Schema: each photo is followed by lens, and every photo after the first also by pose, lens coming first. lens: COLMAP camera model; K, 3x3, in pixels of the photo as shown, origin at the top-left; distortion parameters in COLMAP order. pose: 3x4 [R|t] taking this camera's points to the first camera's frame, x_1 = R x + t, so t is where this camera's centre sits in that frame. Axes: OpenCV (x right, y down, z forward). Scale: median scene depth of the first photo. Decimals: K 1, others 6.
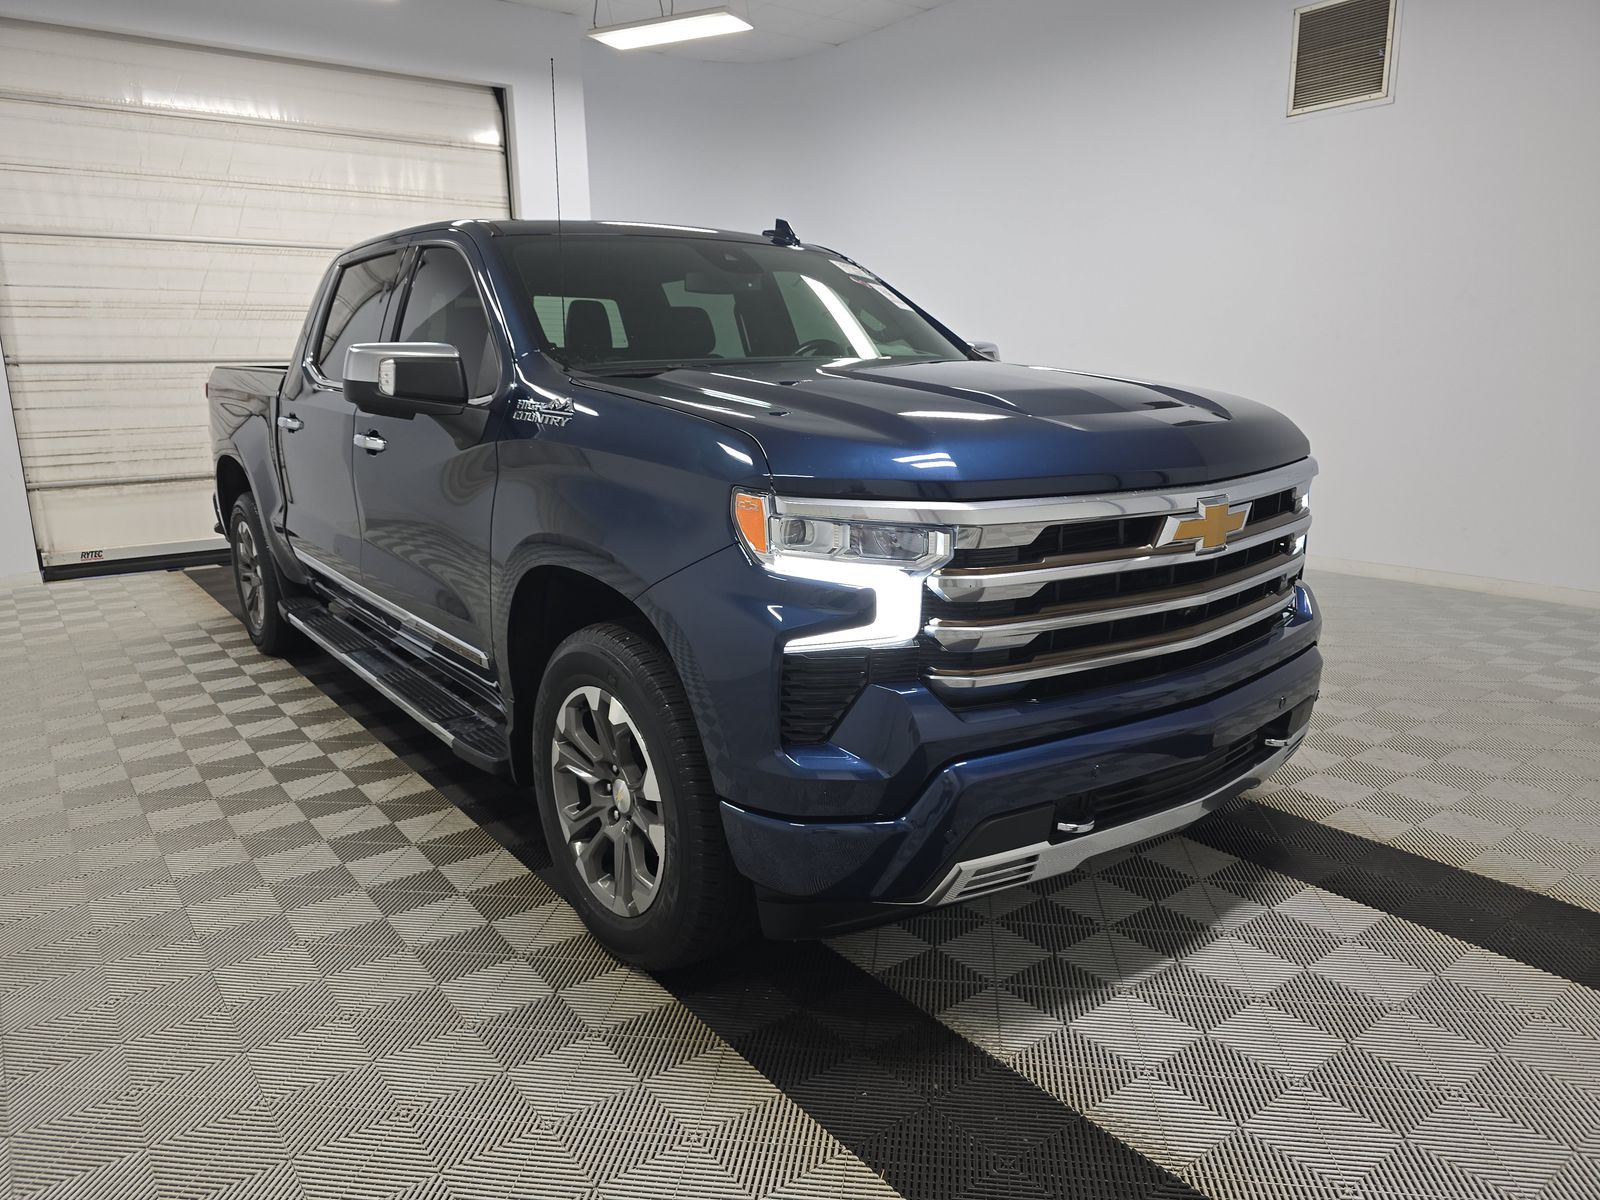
lens RADIAL K [[1073.5, 0, 800.0], [0, 1073.5, 600.0], [0, 0, 1]] dist [0.000994, -0.003796]
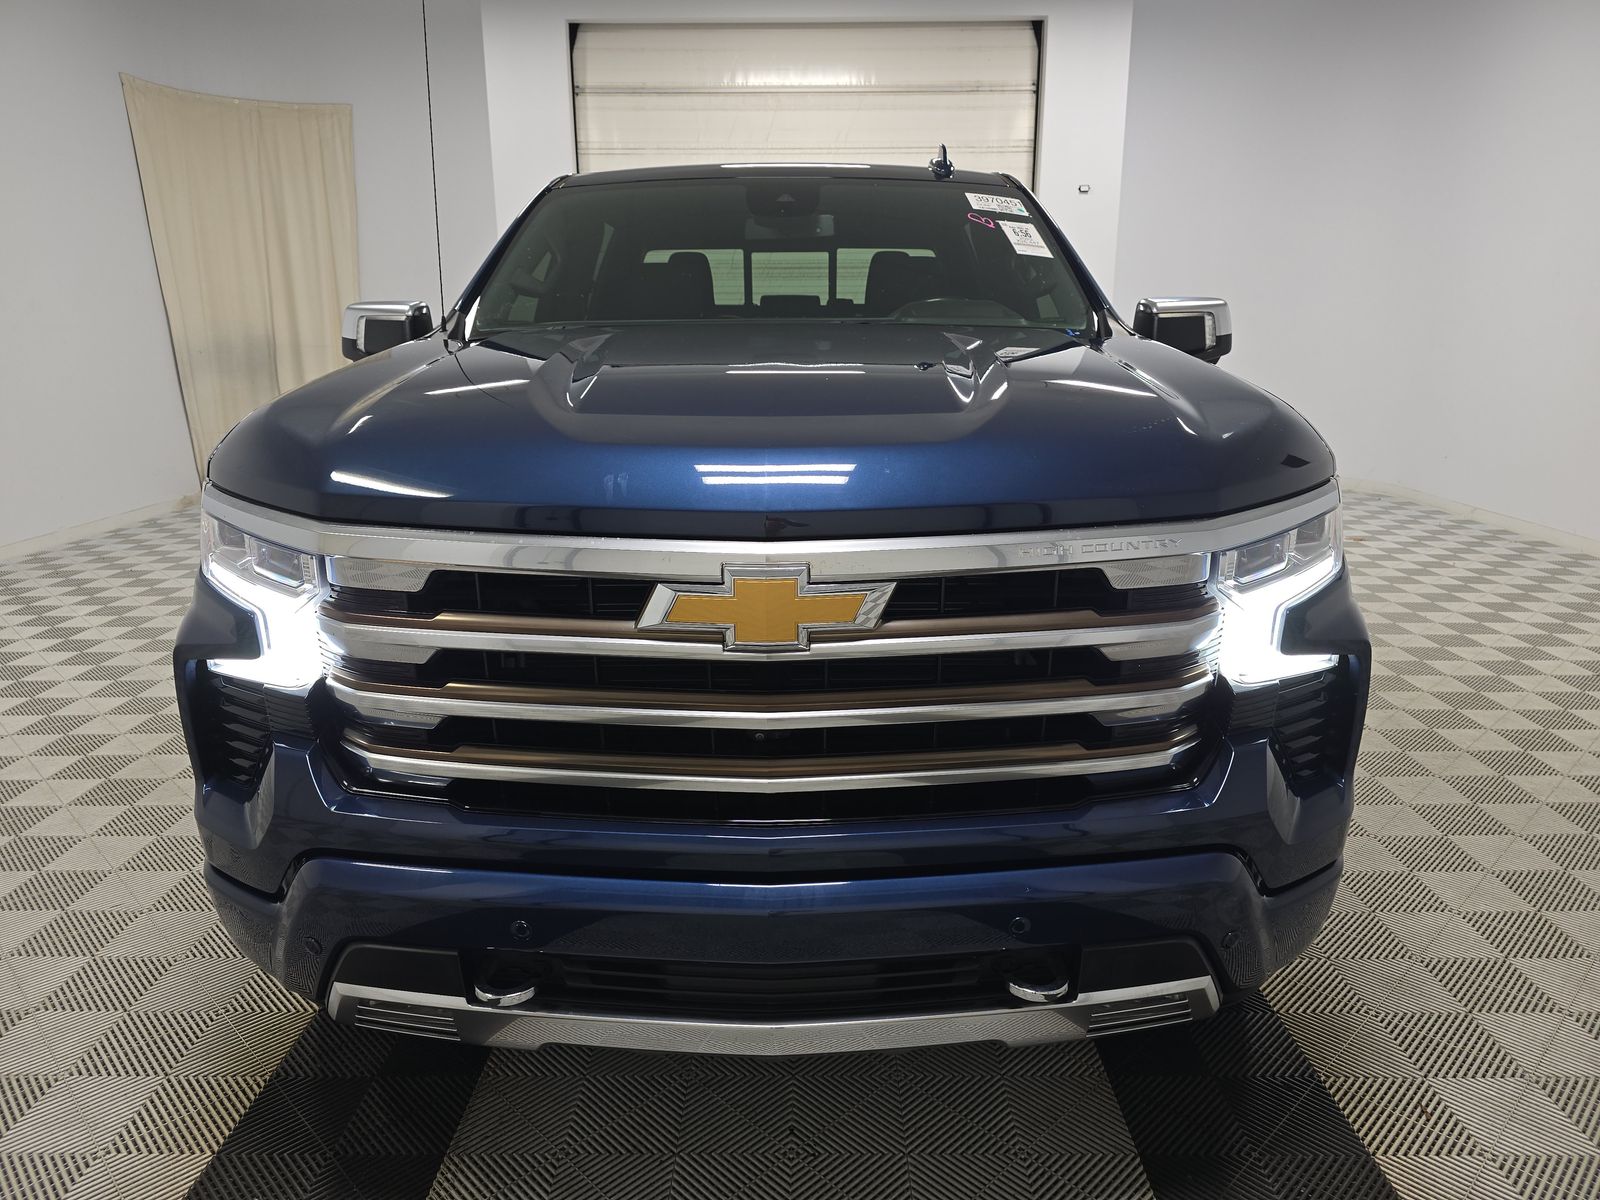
lens RADIAL K [[1088.2, 0, 800.0], [0, 1088.2, 600.0], [0, 0, 1]] dist [0.001542, 0.002059]
pose [[0.793547, 0.159283, -0.587292, 0.232742], [-0.136486, 0.987133, 0.083306, -0.039256], [0.593004, 0.014049, 0.805077, 0.153286]]
